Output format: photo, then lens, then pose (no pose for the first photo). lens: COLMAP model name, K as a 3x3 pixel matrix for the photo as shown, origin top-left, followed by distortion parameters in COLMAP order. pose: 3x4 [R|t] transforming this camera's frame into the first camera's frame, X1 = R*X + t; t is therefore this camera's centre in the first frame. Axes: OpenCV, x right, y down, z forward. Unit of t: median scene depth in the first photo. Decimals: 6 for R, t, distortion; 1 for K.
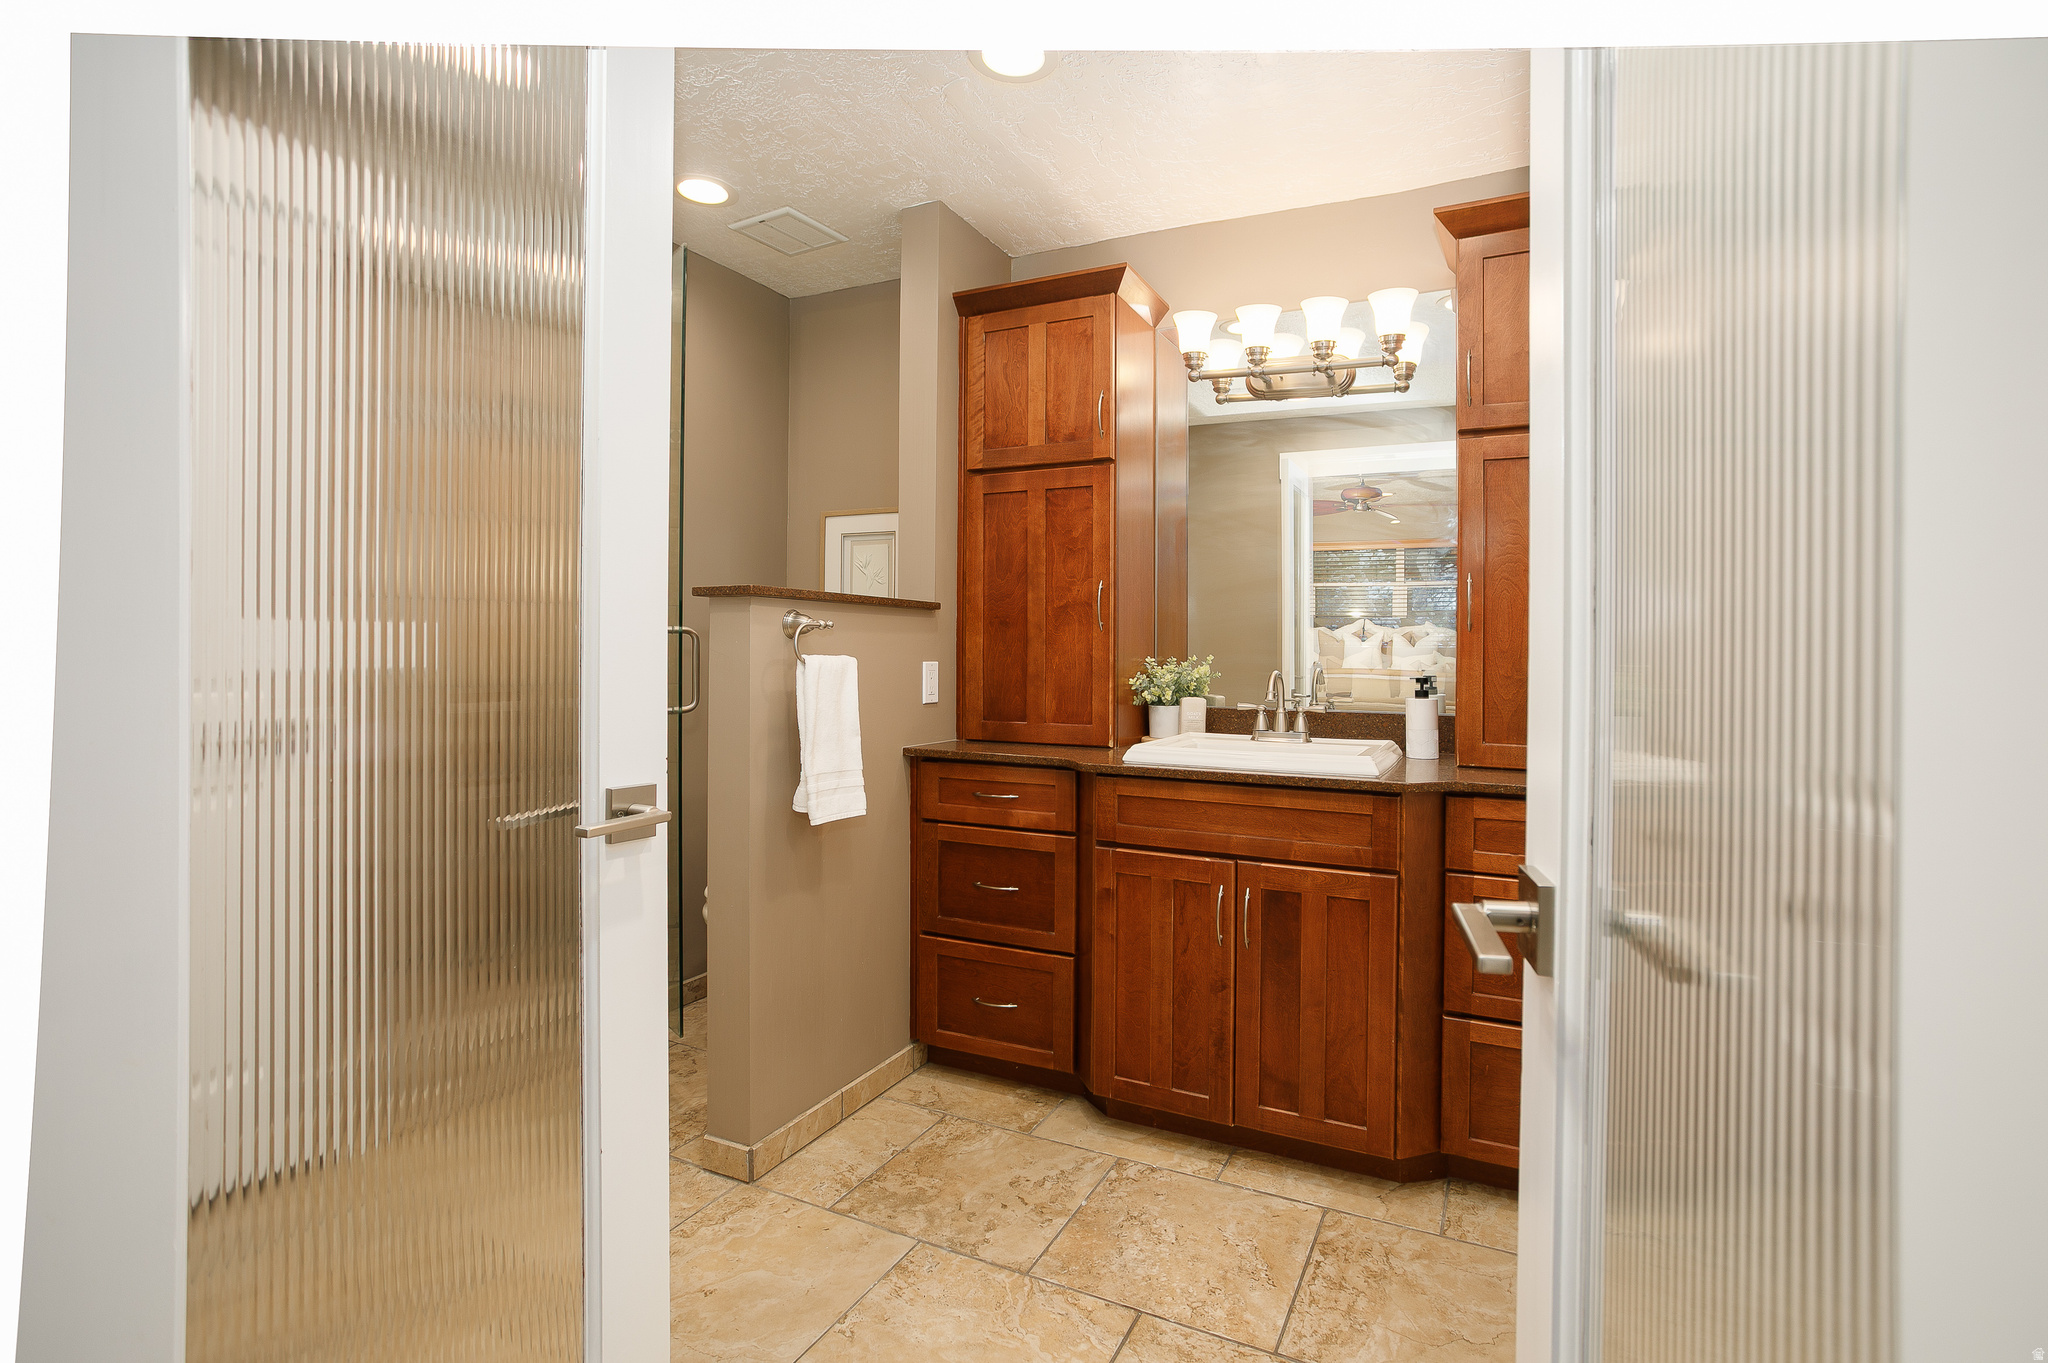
lens RADIAL K [[992.5, 0, 1011.5], [0, 992.5, 674.6], [0, 0, 1]] dist [-0.017106, 0.002344]
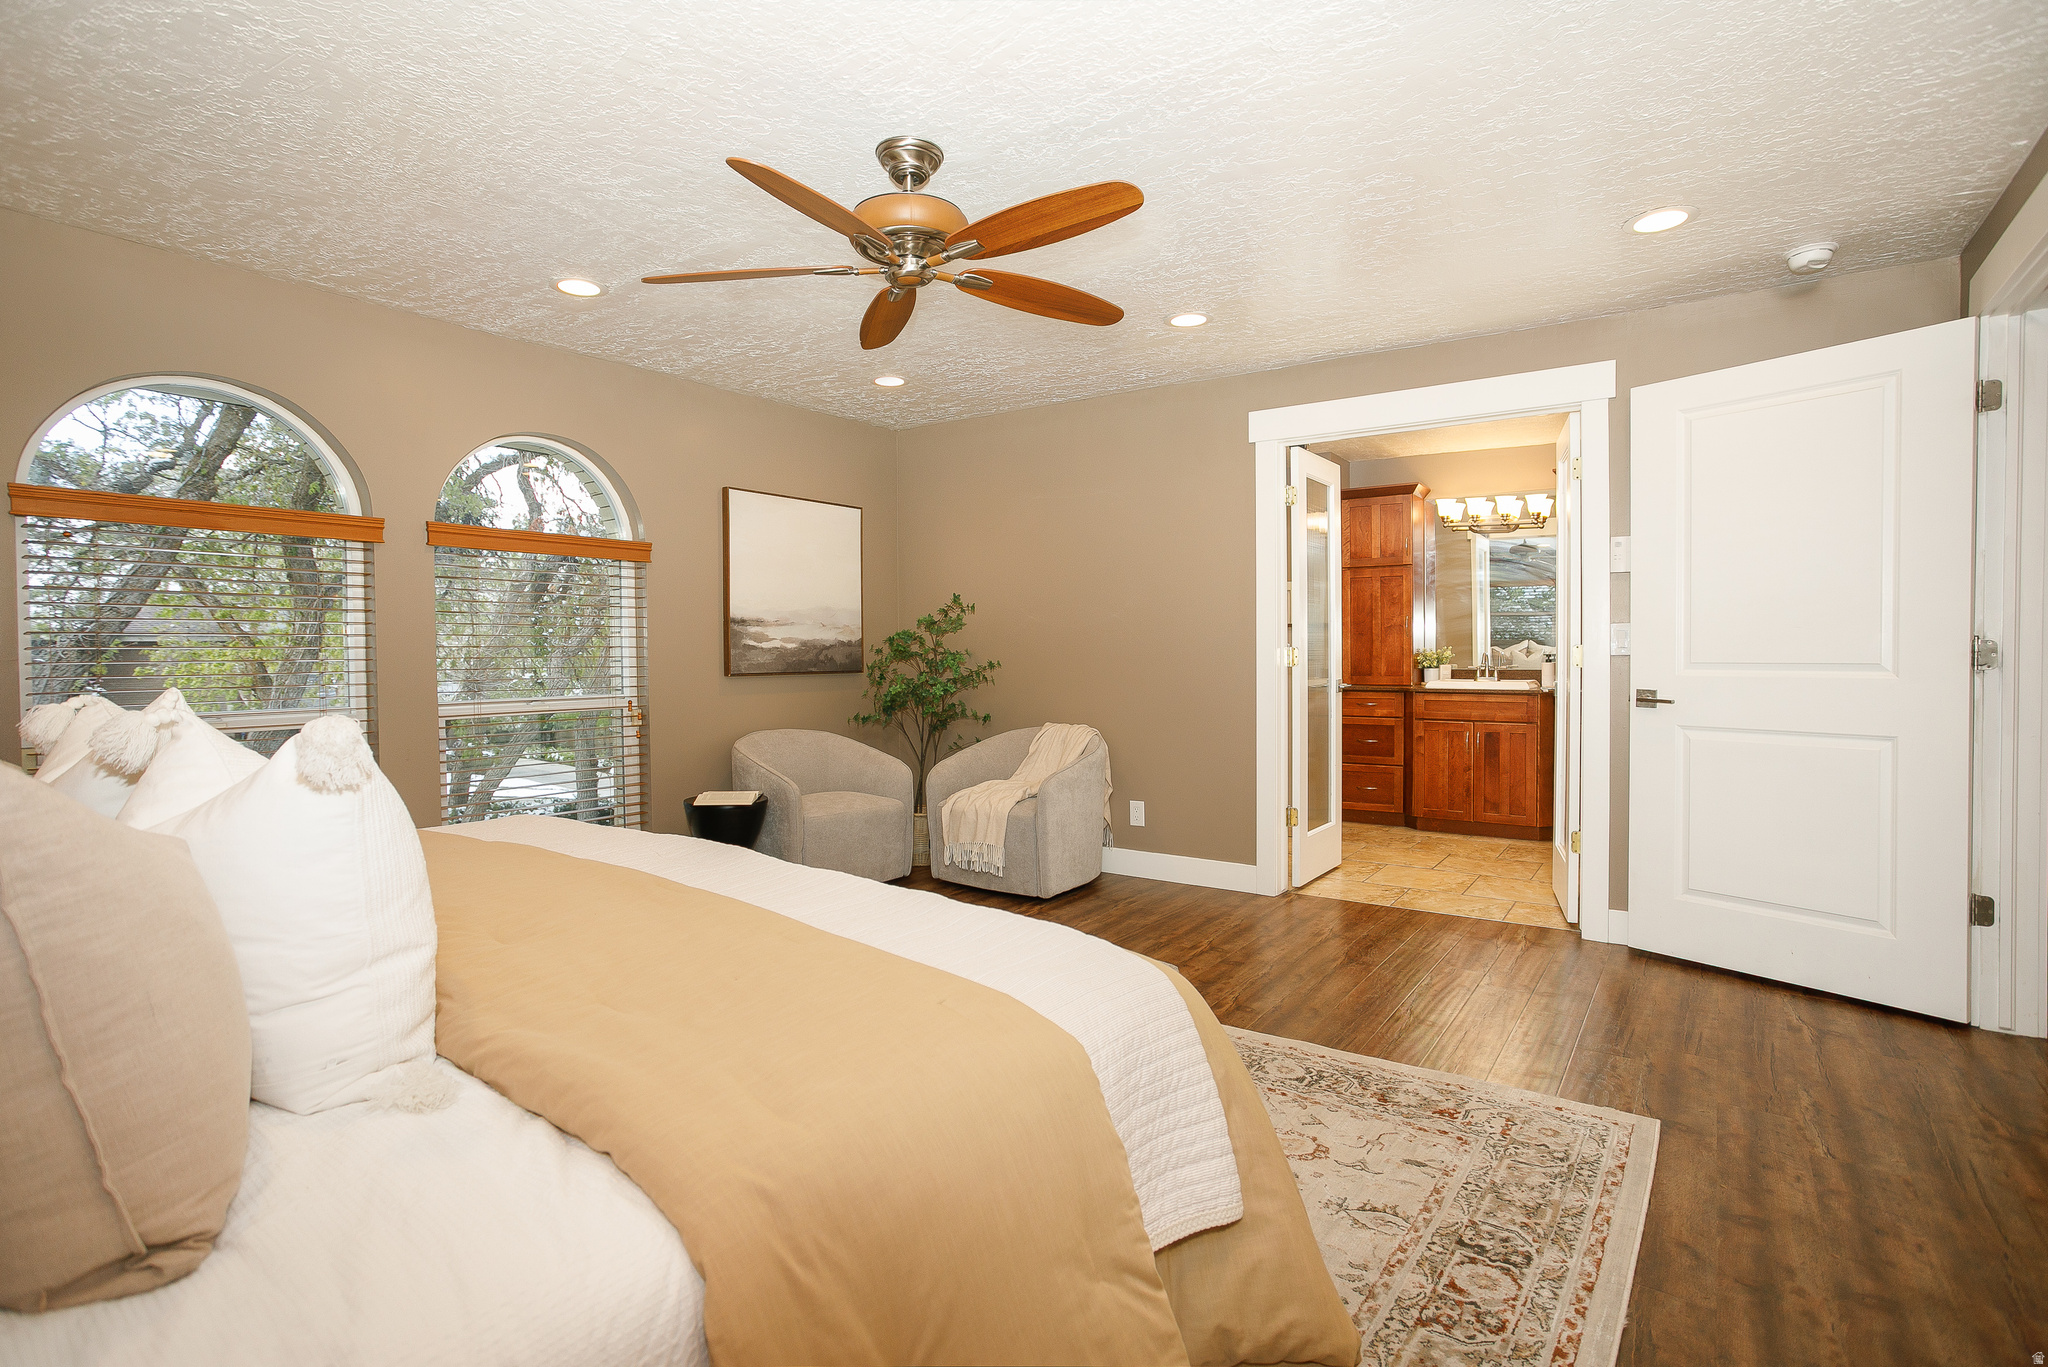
lens RADIAL K [[992.5, 0, 1022.7], [0, 992.5, 679.4], [0, 0, 1]] dist [-0.017106, 0.002344]
pose [[0.992152, -0.010934, -0.124558, -0.517897], [0.012129, 0.999887, 0.008843, 0.026125], [0.124447, -0.010284, 0.992173, -1.440380]]
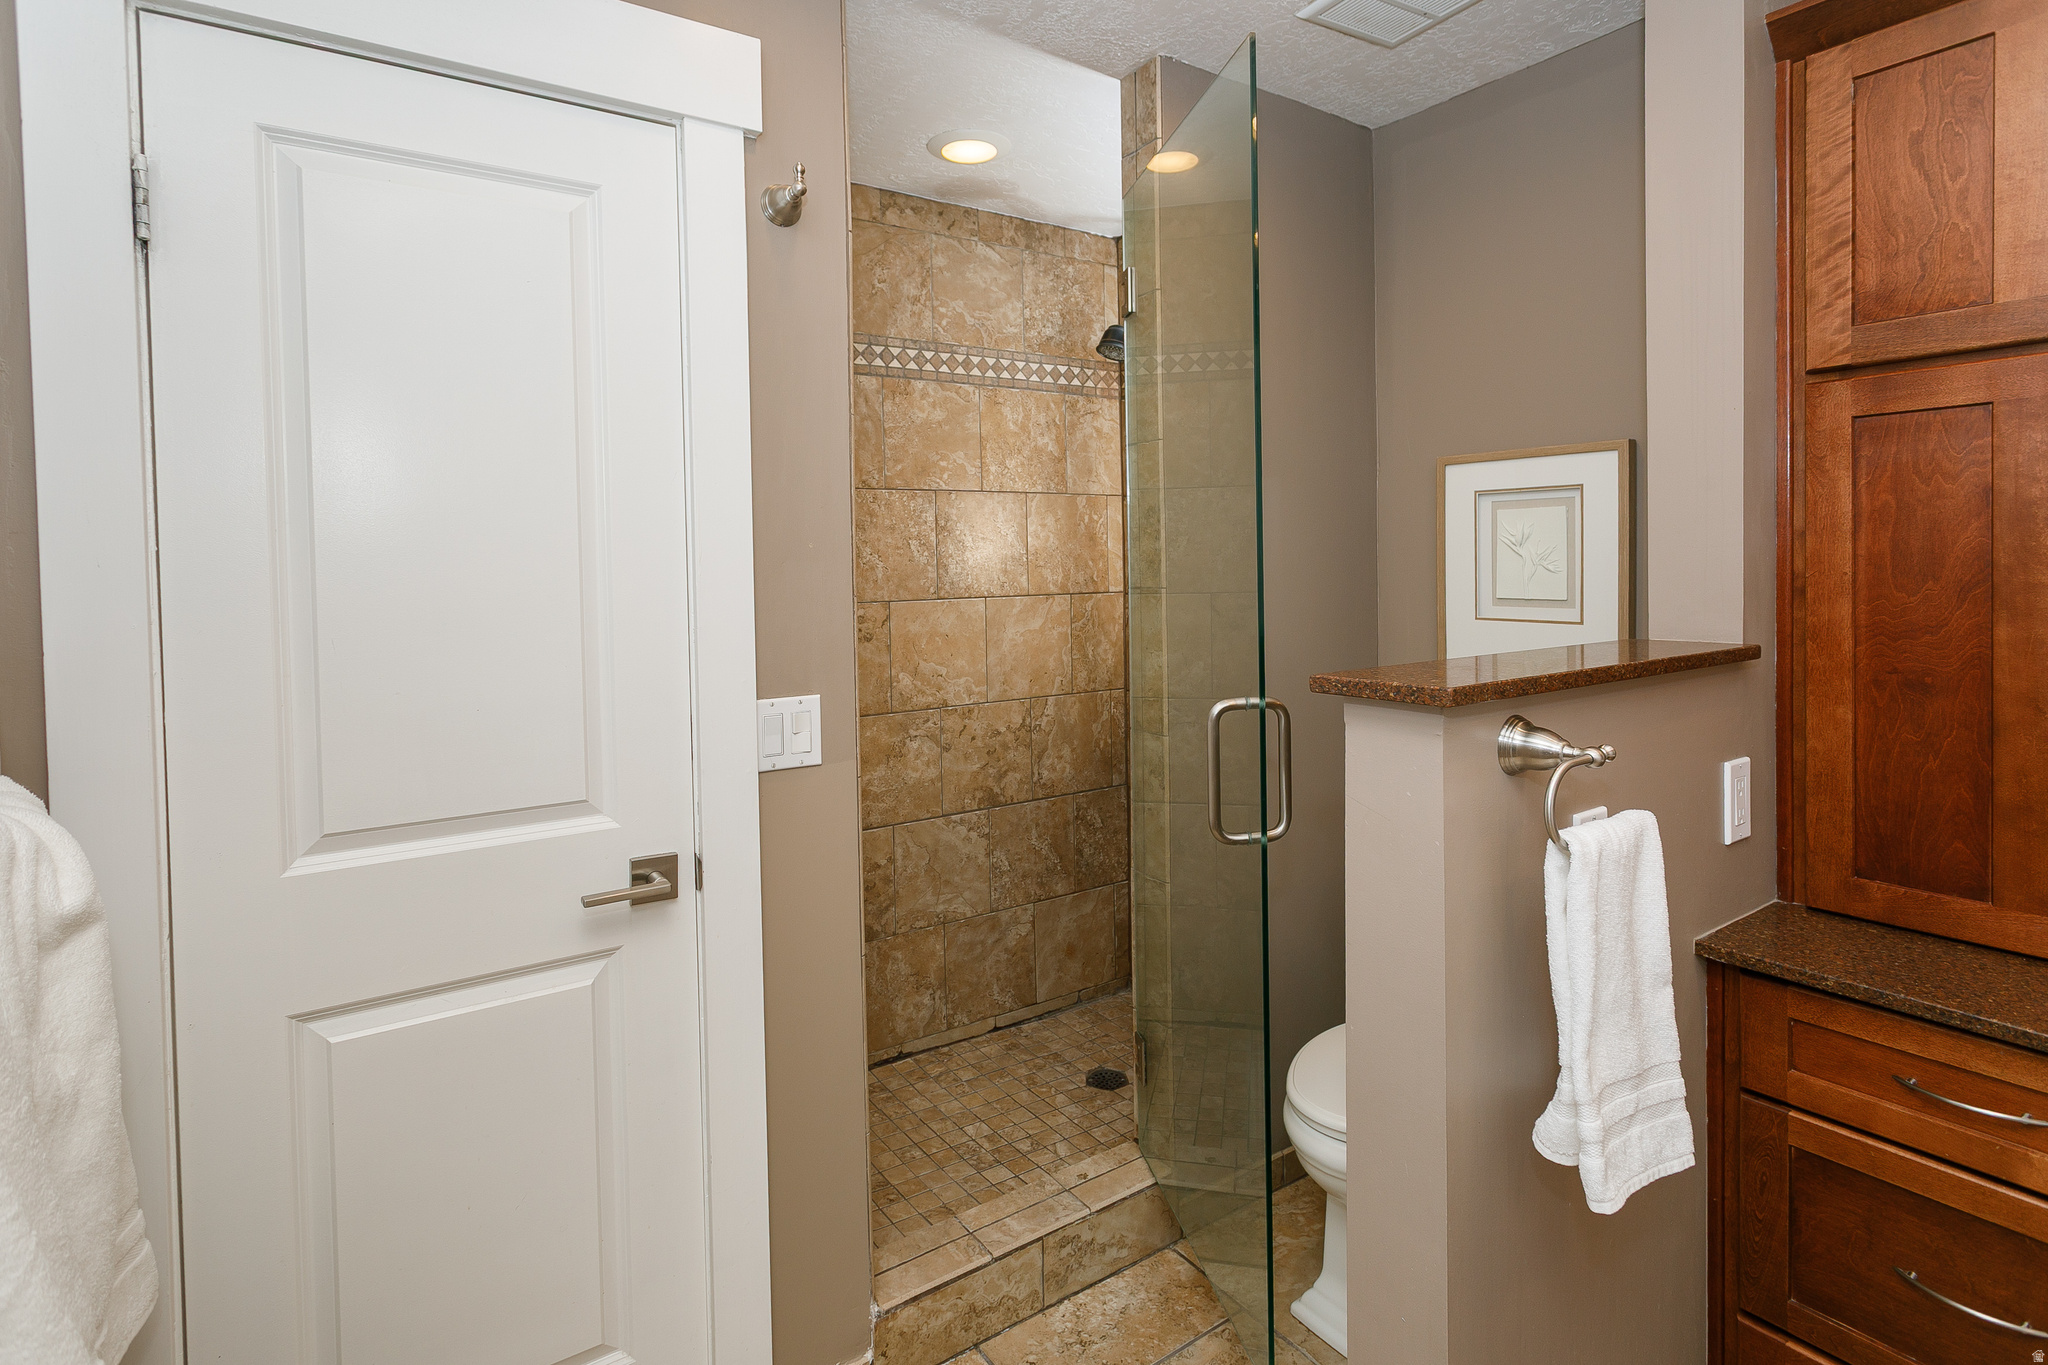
lens RADIAL K [[992.5, 0, 1026.6], [0, 992.5, 666.1], [0, 0, 1]] dist [-0.017106, 0.002344]
pose [[0.893373, 0.006481, -0.449269, -0.184396], [0.033195, 0.996211, 0.080379, -0.116691], [0.448088, -0.086722, 0.889774, 0.388733]]
